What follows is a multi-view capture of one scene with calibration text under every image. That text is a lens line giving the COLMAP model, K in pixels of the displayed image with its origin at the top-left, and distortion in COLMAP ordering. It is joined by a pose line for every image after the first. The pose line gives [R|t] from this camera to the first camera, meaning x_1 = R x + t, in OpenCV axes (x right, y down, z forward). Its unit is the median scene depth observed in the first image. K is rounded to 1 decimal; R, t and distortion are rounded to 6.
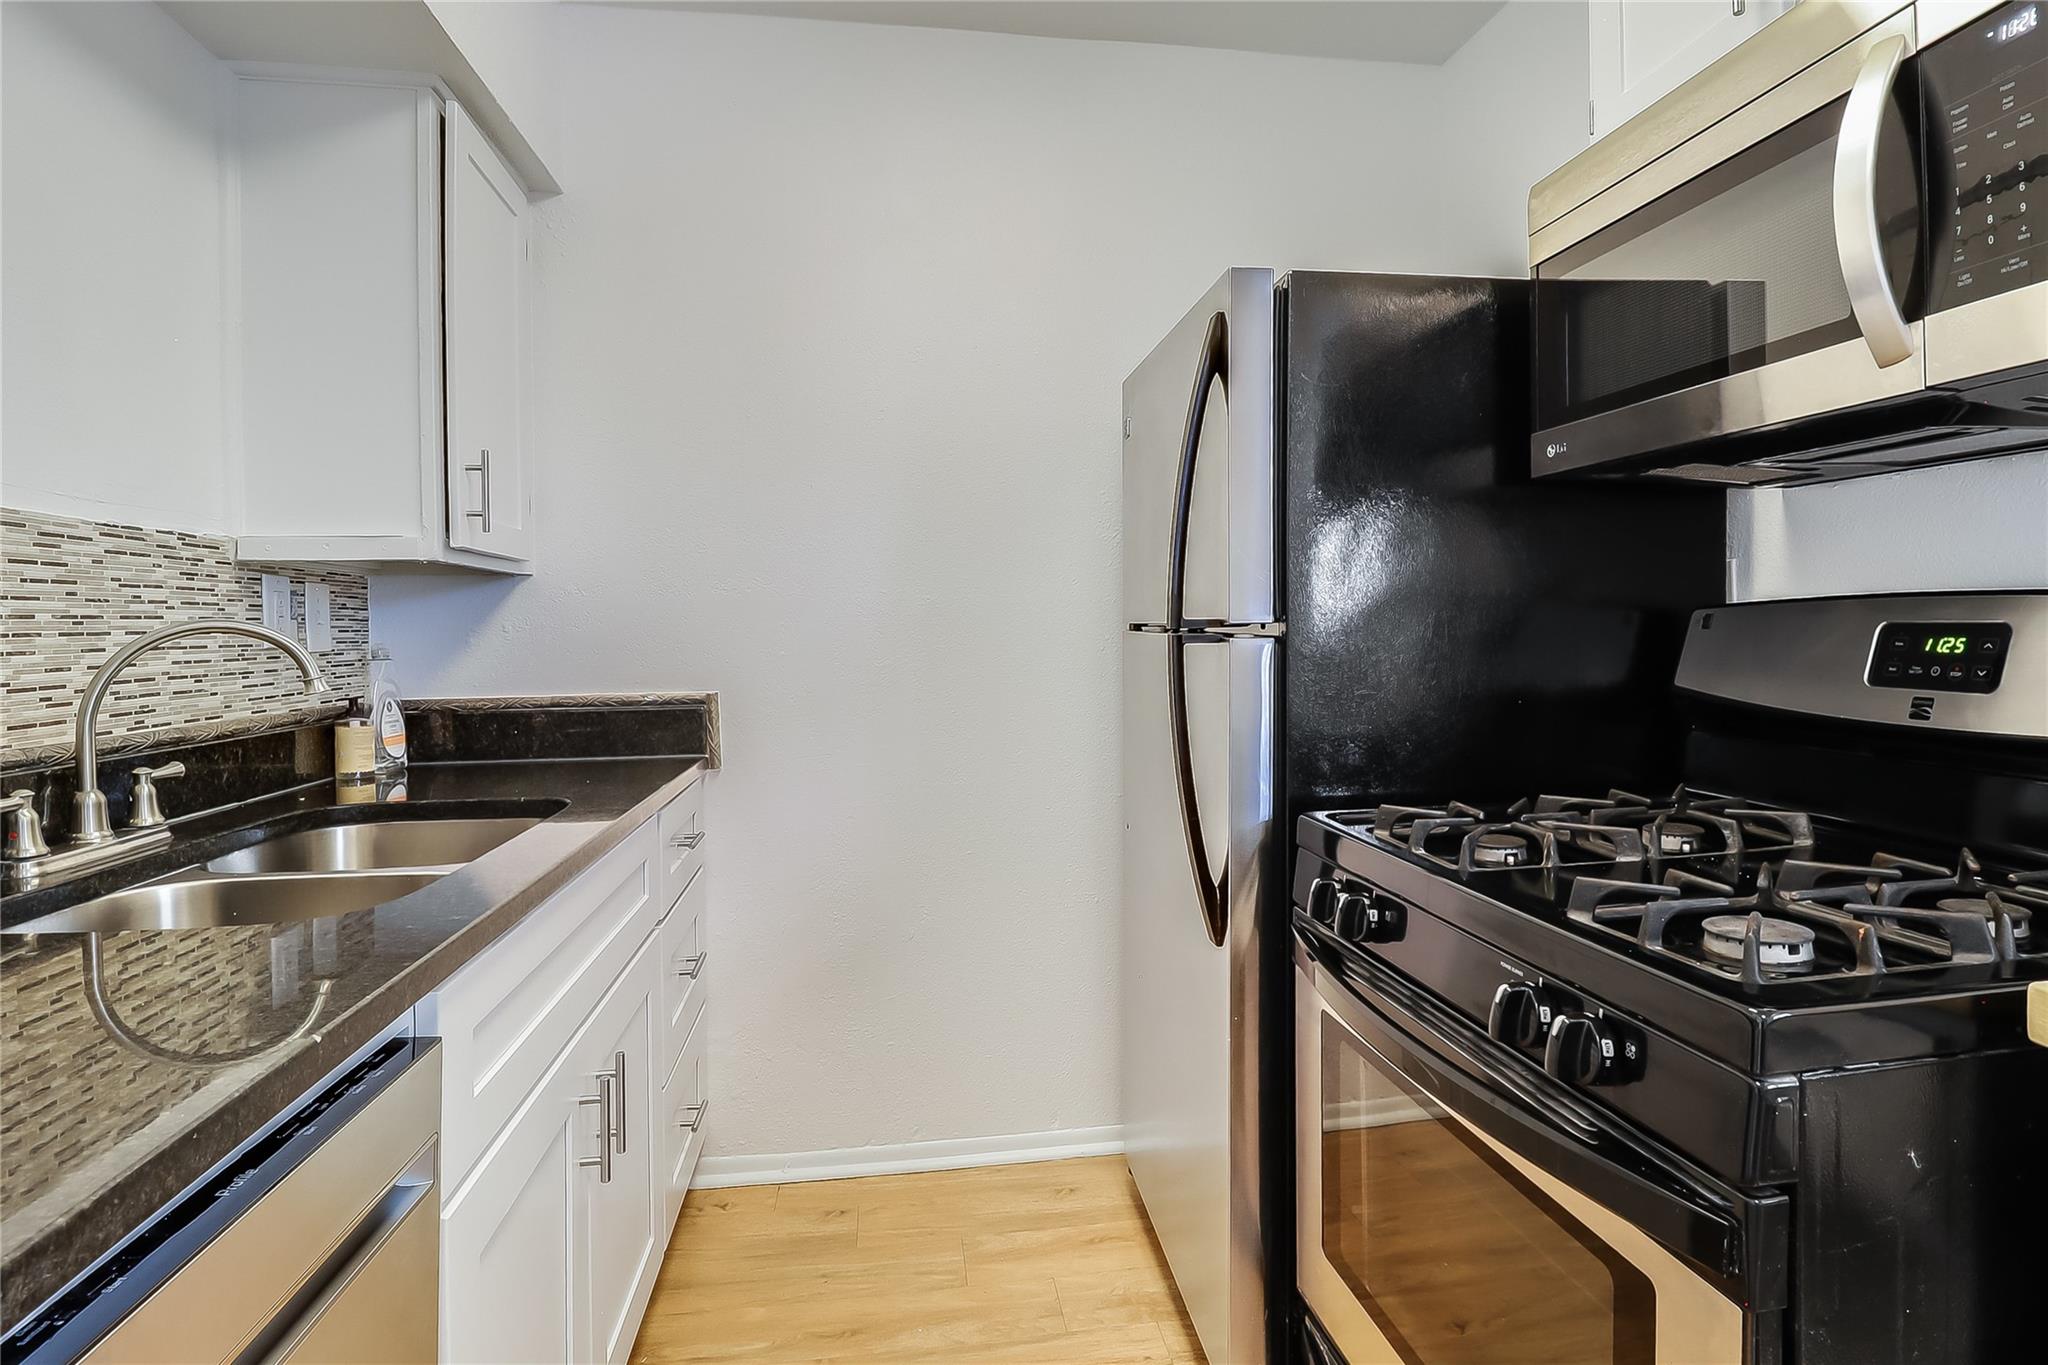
lens RADIAL K [[1112.0, 0, 1053.3], [0, 1112.0, 657.3], [0, 0, 1]] dist [0.000112, -0.000497]
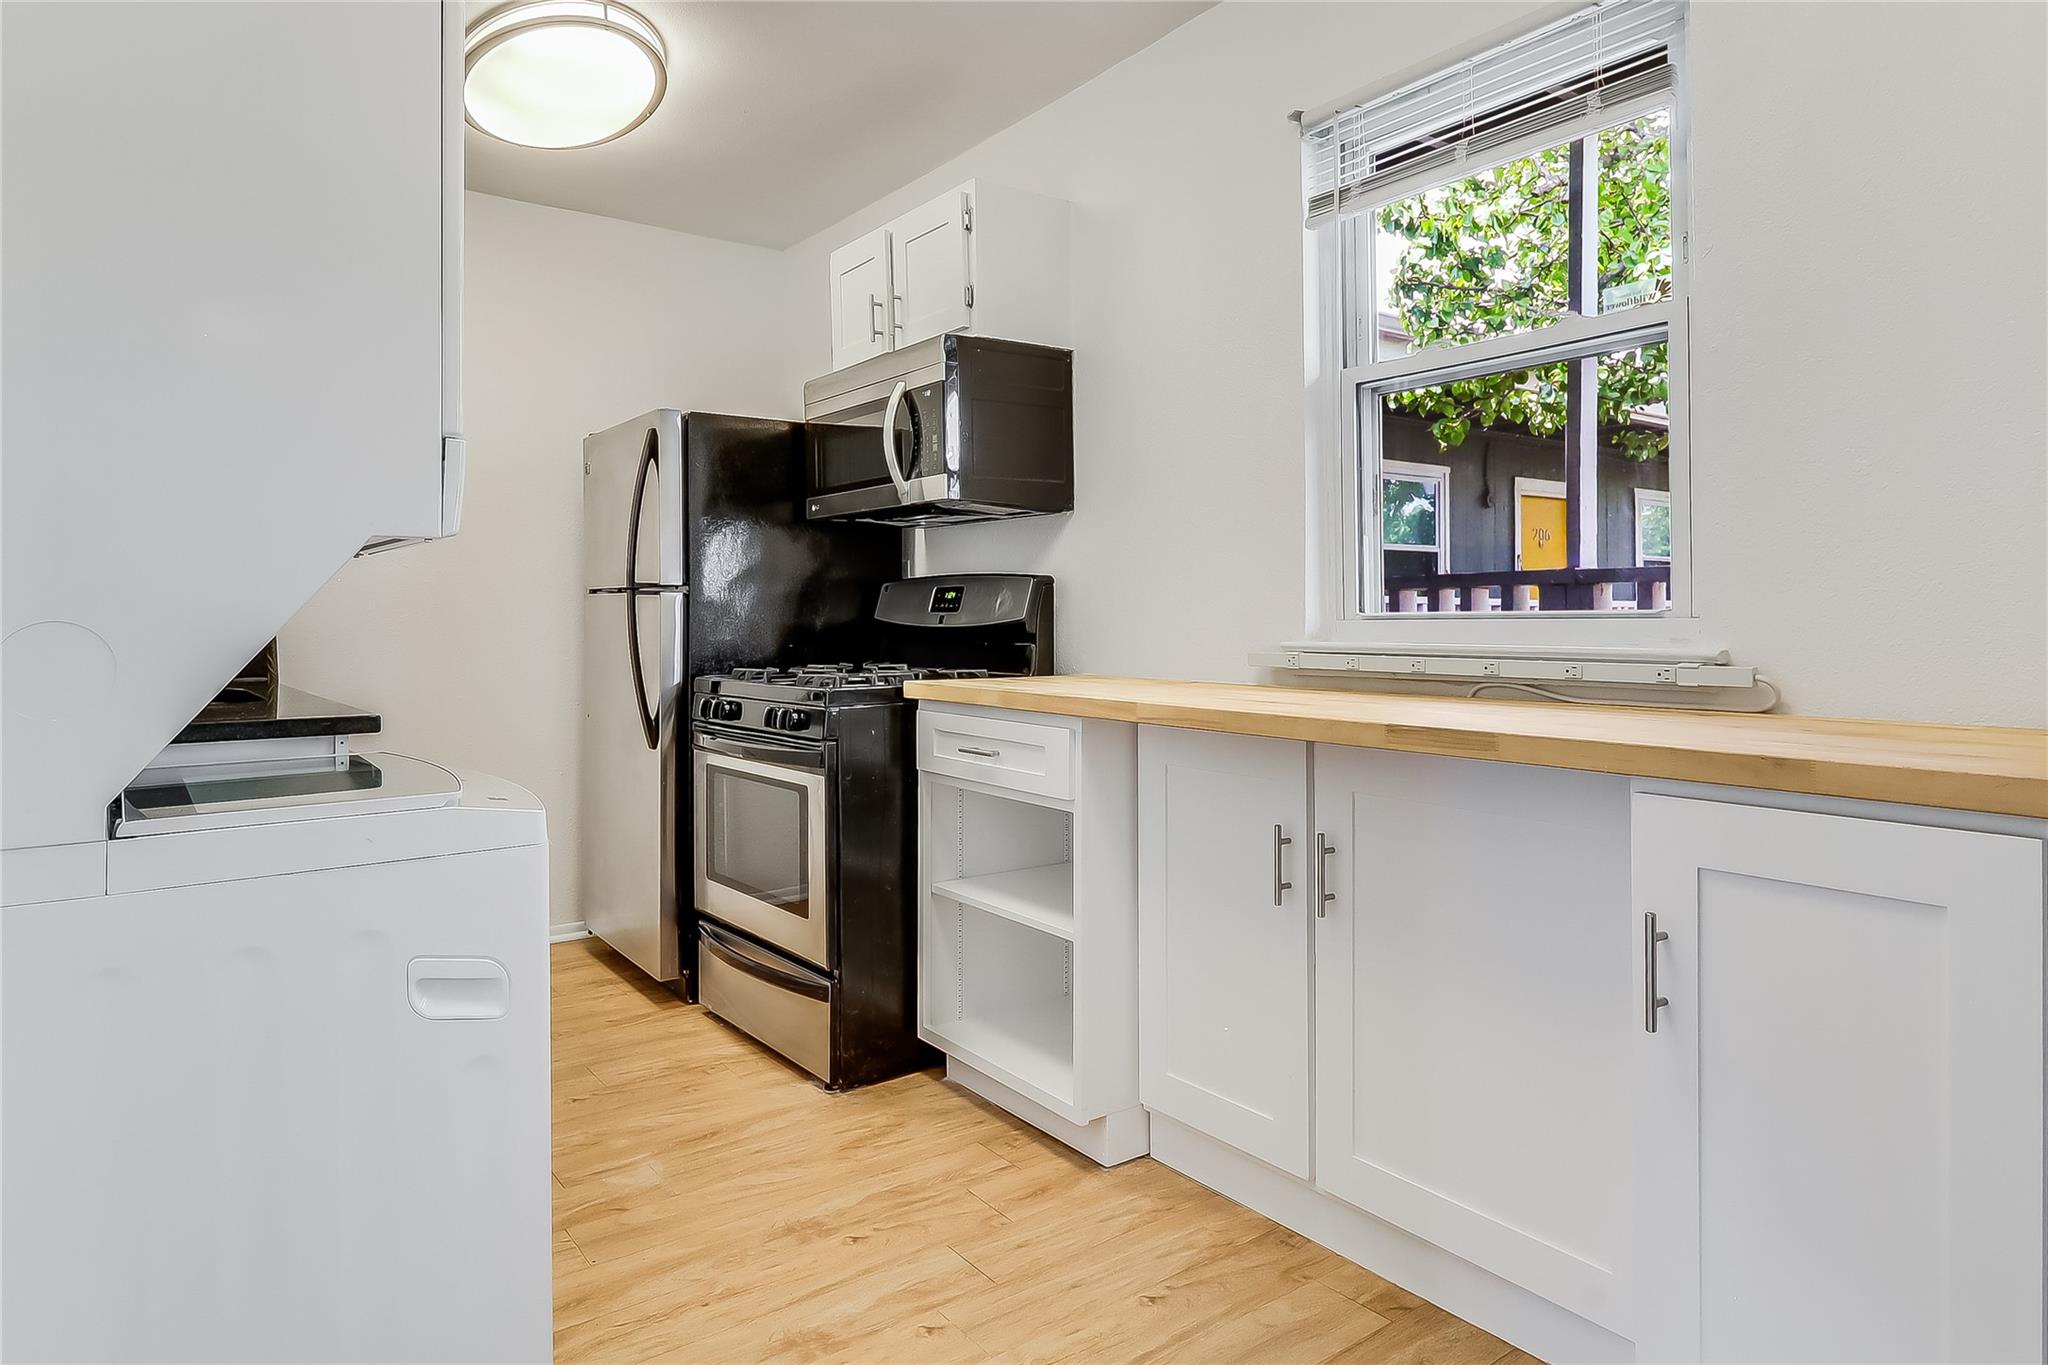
lens RADIAL K [[1219.0, 0, 1055.8], [0, 1219.0, 610.3], [0, 0, 1]] dist [0.005391, 0.000483]
pose [[0.878389, 0.003619, 0.477934, -0.247006], [0.011234, 0.999539, -0.028216, 0.078982], [-0.477815, 0.030153, 0.877943, -1.182026]]
